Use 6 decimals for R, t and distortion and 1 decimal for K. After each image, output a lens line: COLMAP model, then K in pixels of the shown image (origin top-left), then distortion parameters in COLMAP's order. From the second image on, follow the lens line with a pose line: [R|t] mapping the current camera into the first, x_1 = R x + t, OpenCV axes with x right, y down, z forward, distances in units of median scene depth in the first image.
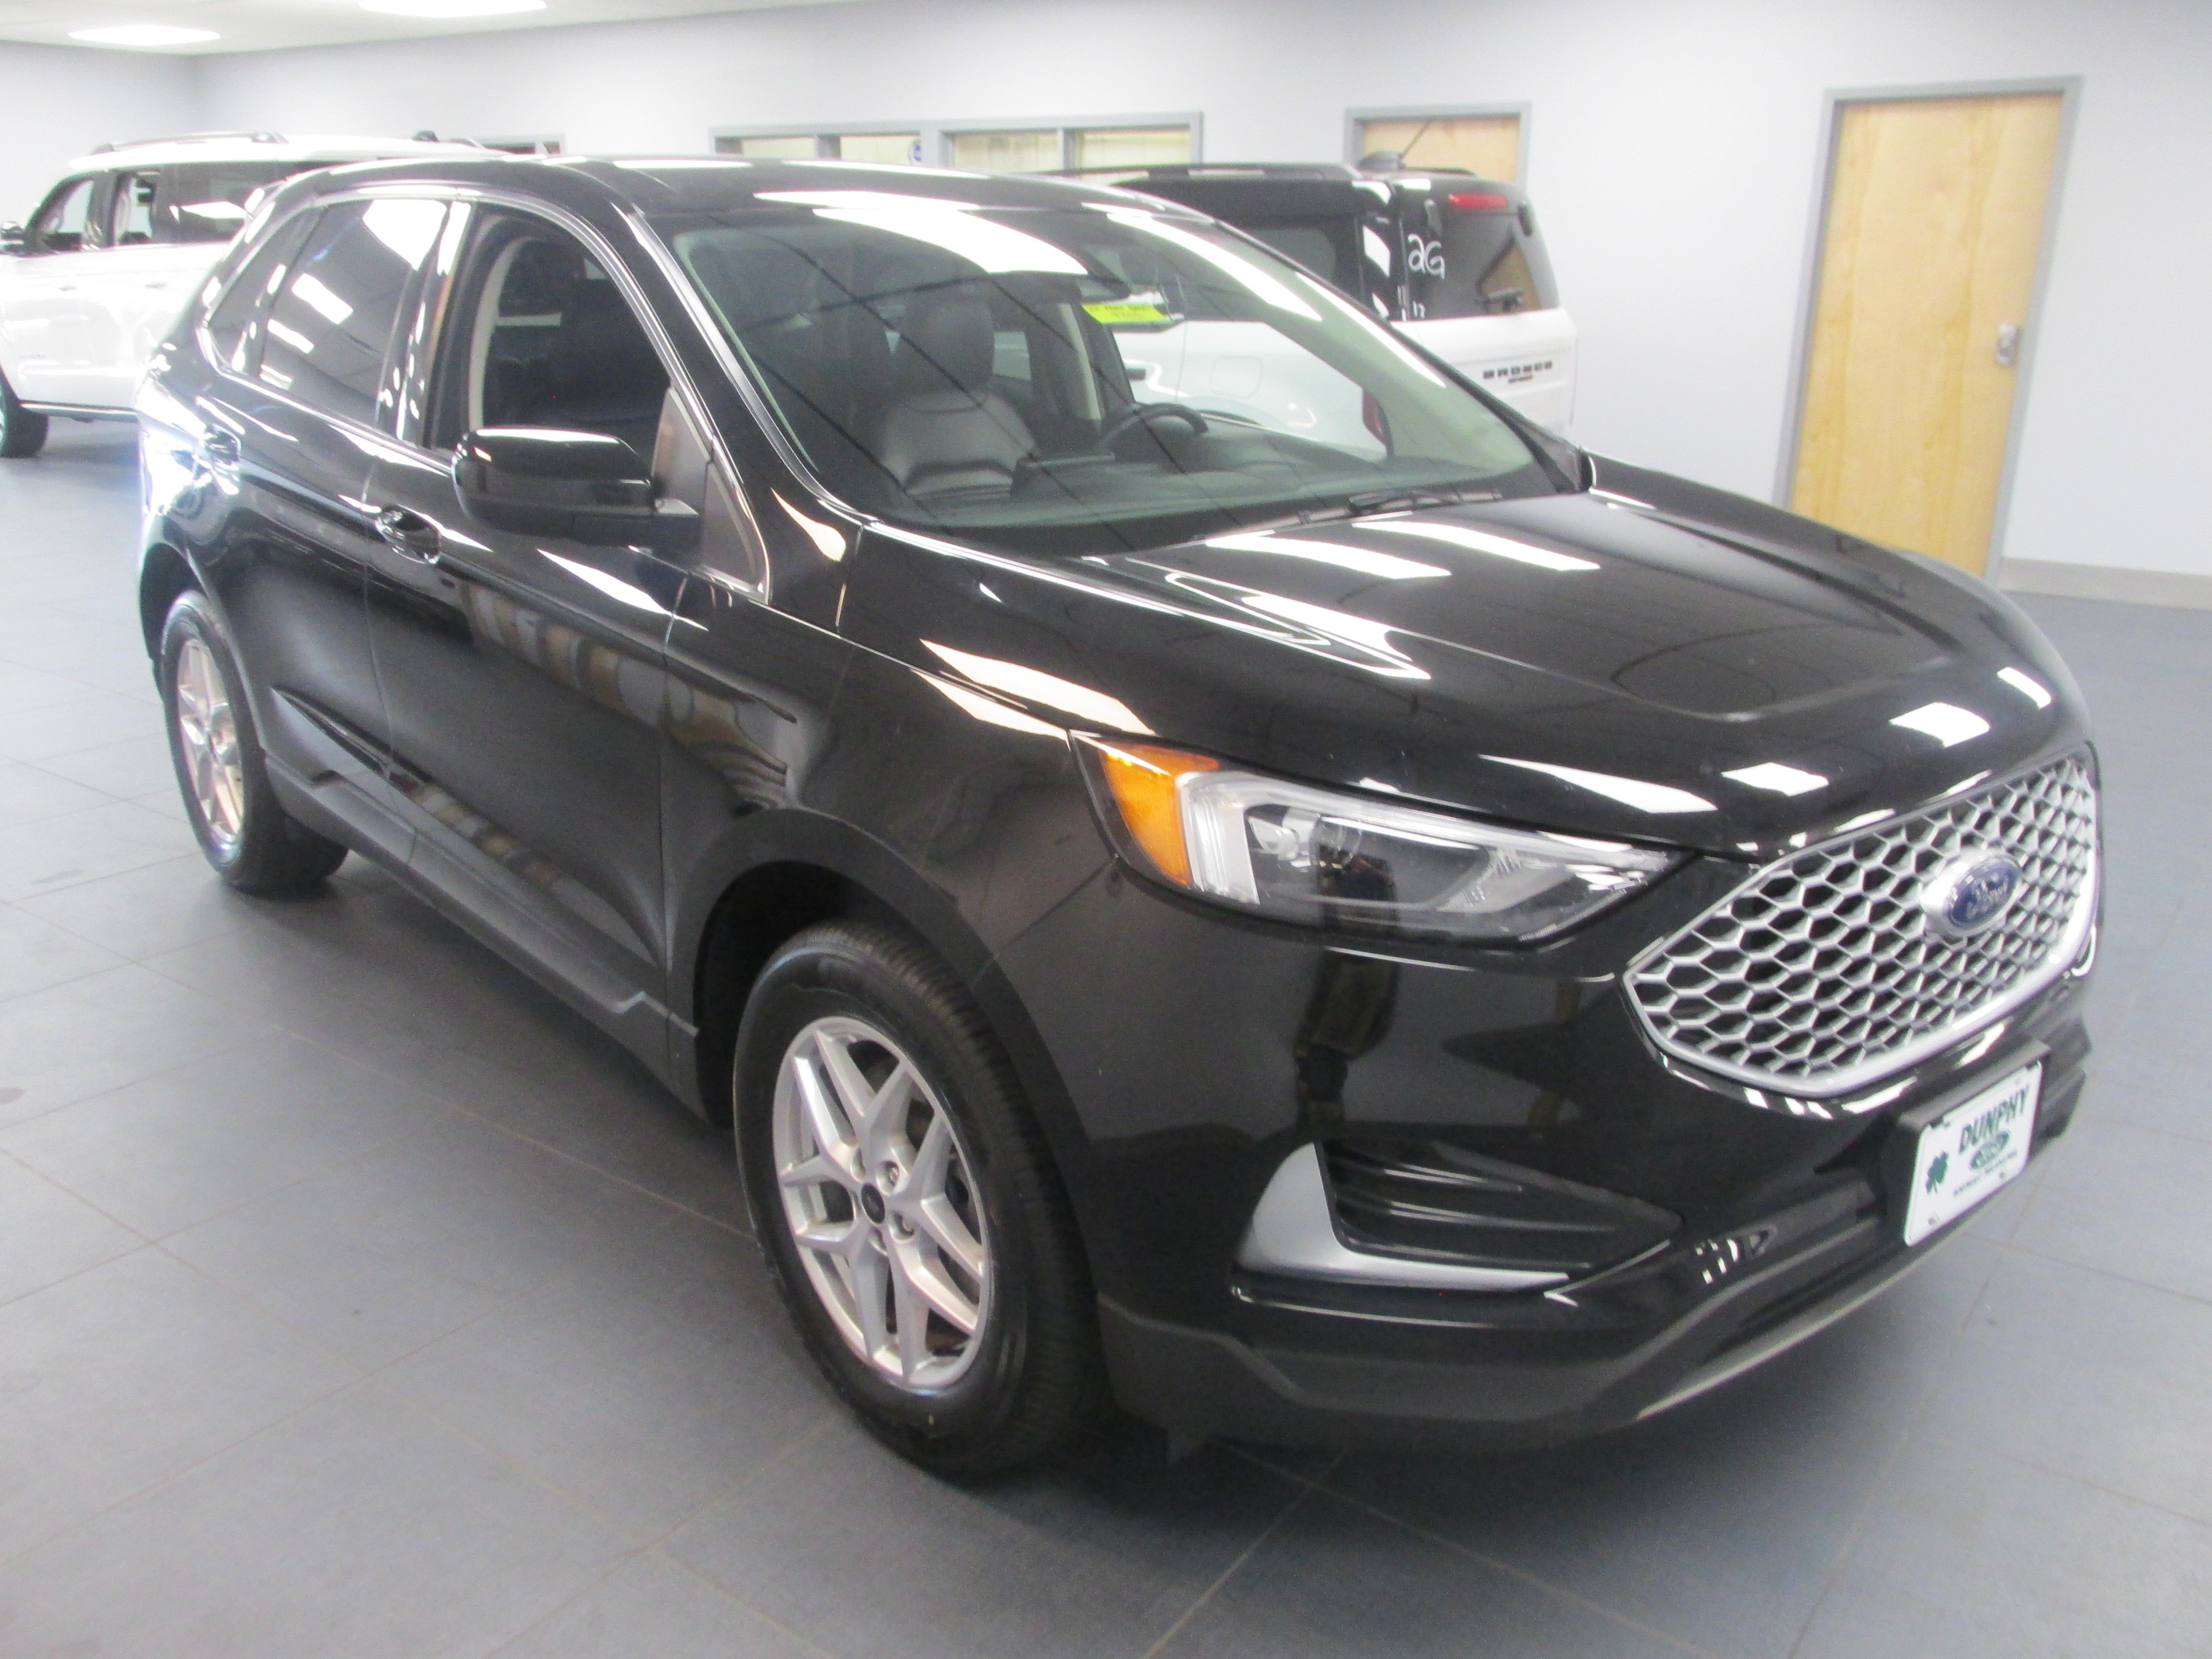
lens RADIAL K [[1878.6, 0, 1107.1], [0, 1878.6, 880.1], [0, 0, 1]] dist [0.030328, -0.005072]
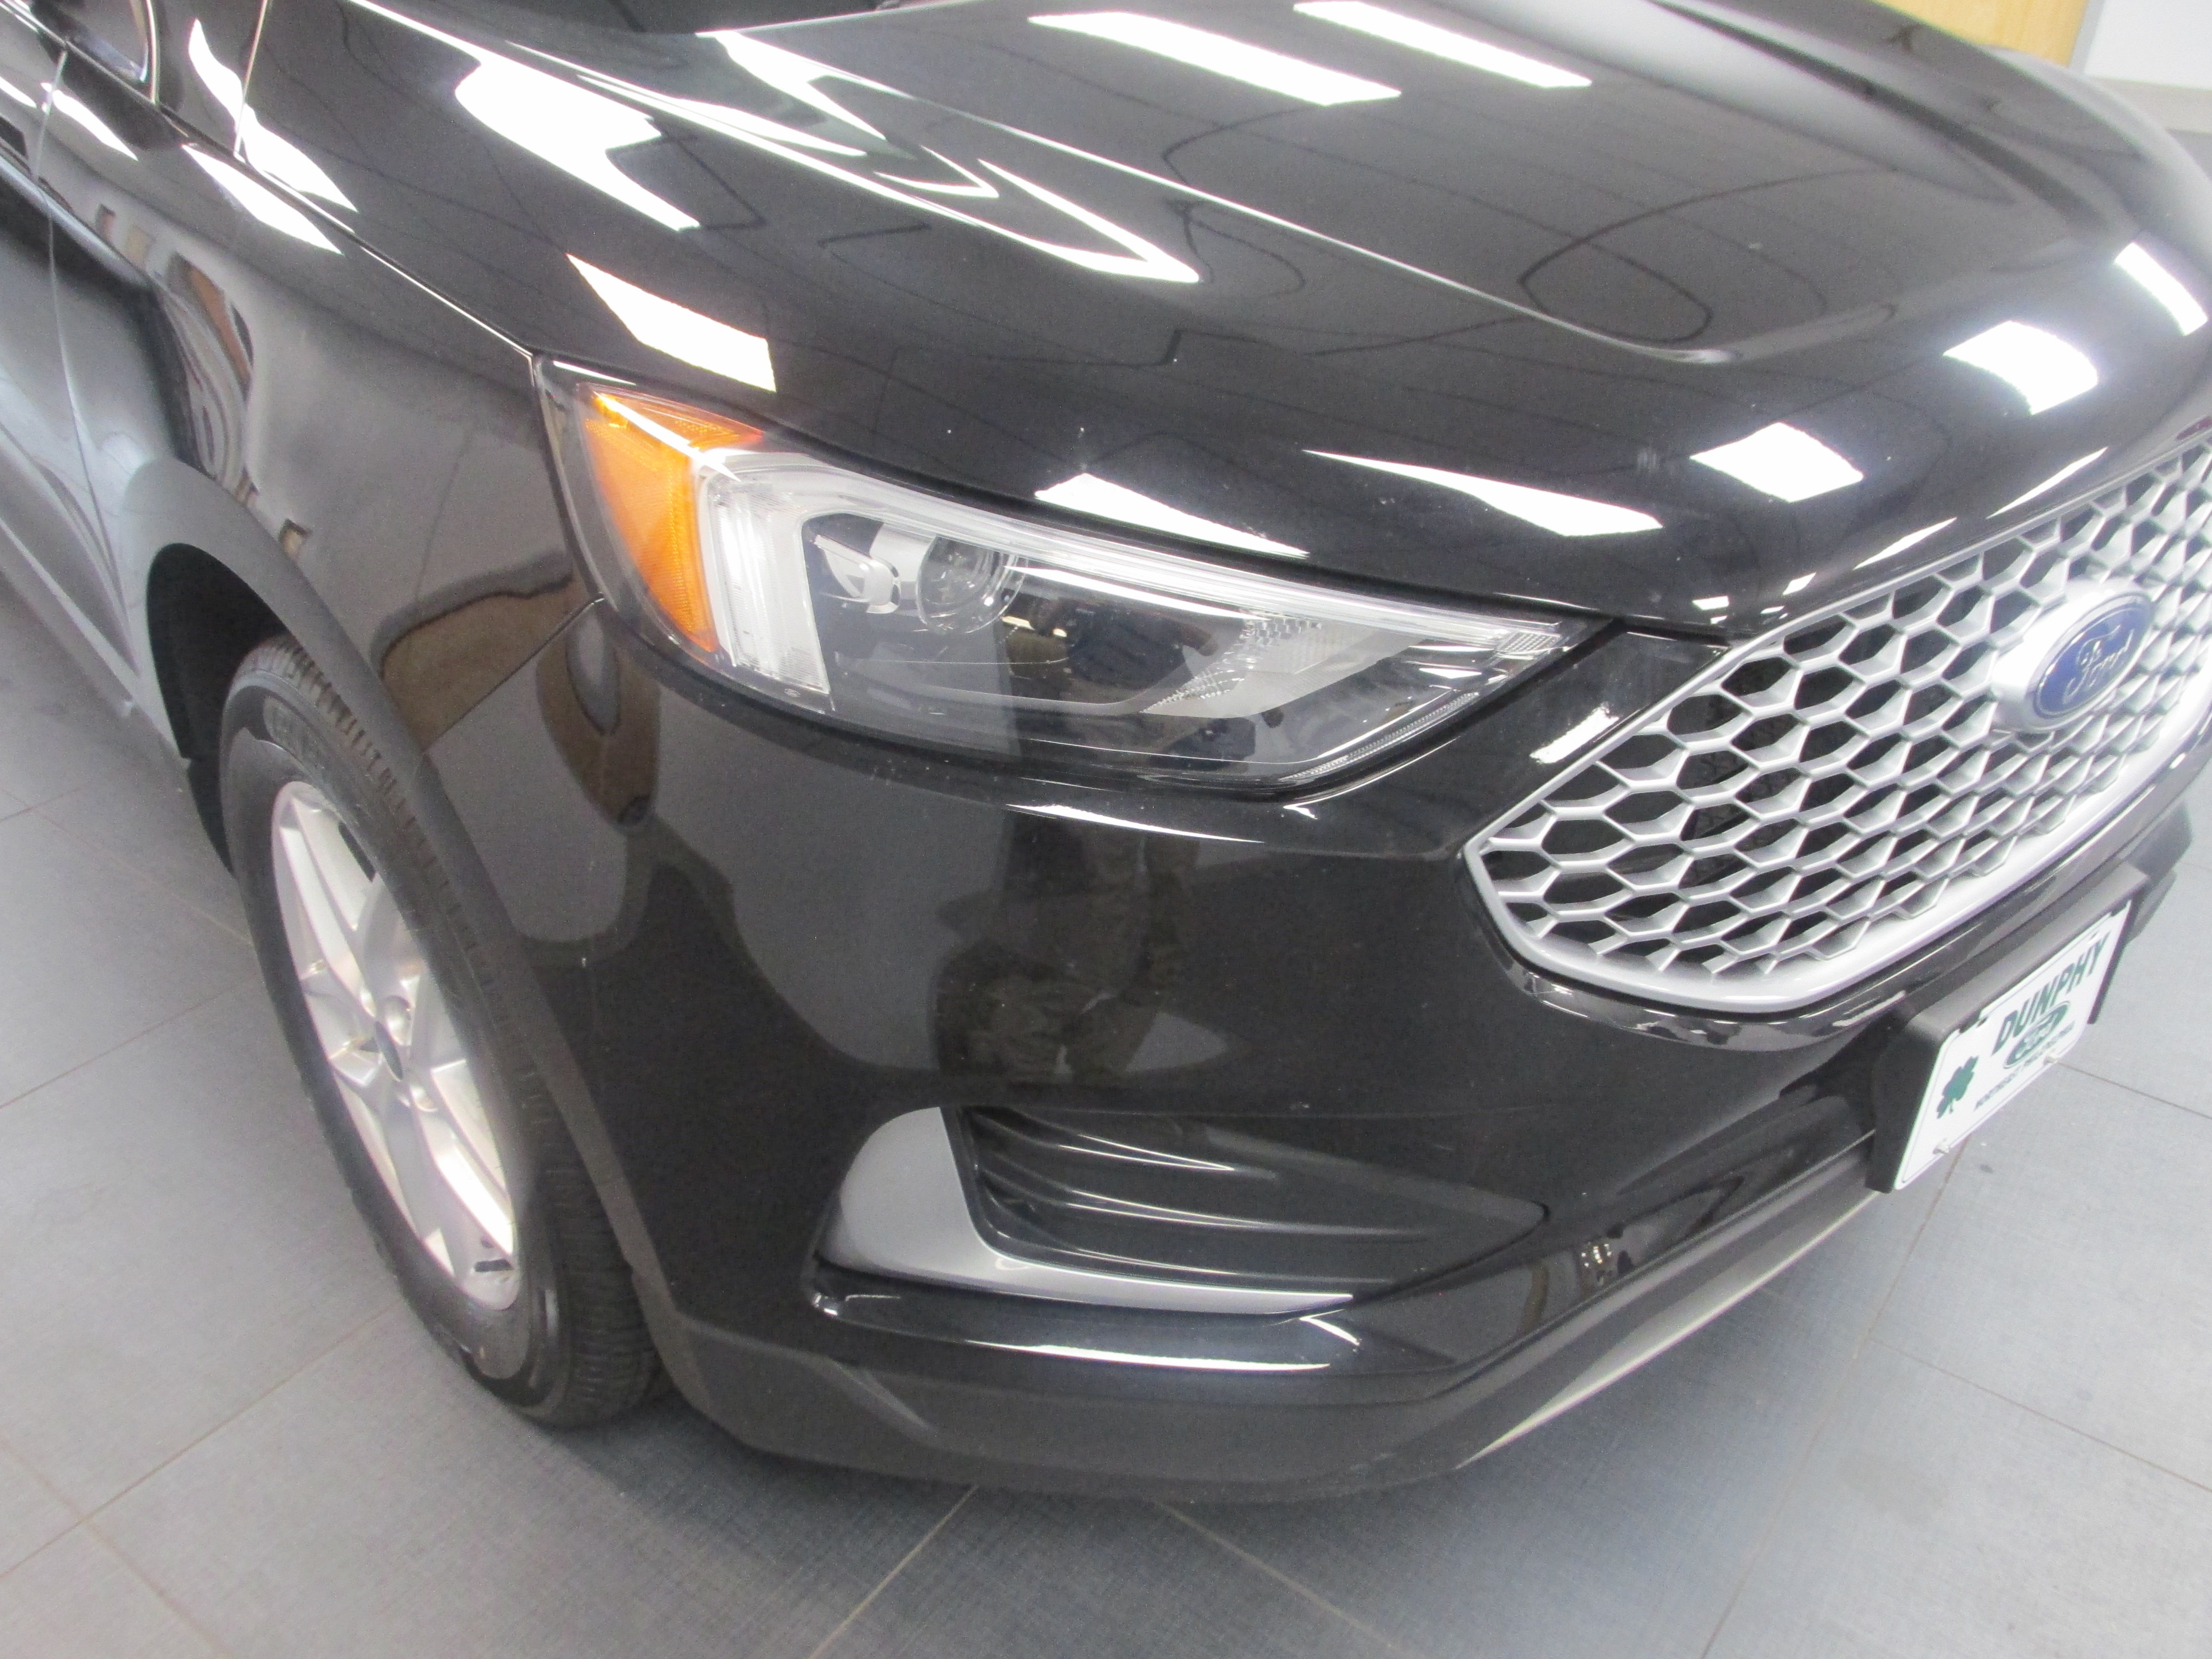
lens RADIAL K [[1878.6, 0, 1107.1], [0, 1878.6, 880.1], [0, 0, 1]] dist [0.030328, -0.005072]
pose [[0.999724, 0.020416, 0.011608, 0.145681], [-0.022572, 0.971802, 0.234716, -0.062382], [-0.006489, -0.234914, 0.971995, 0.407195]]
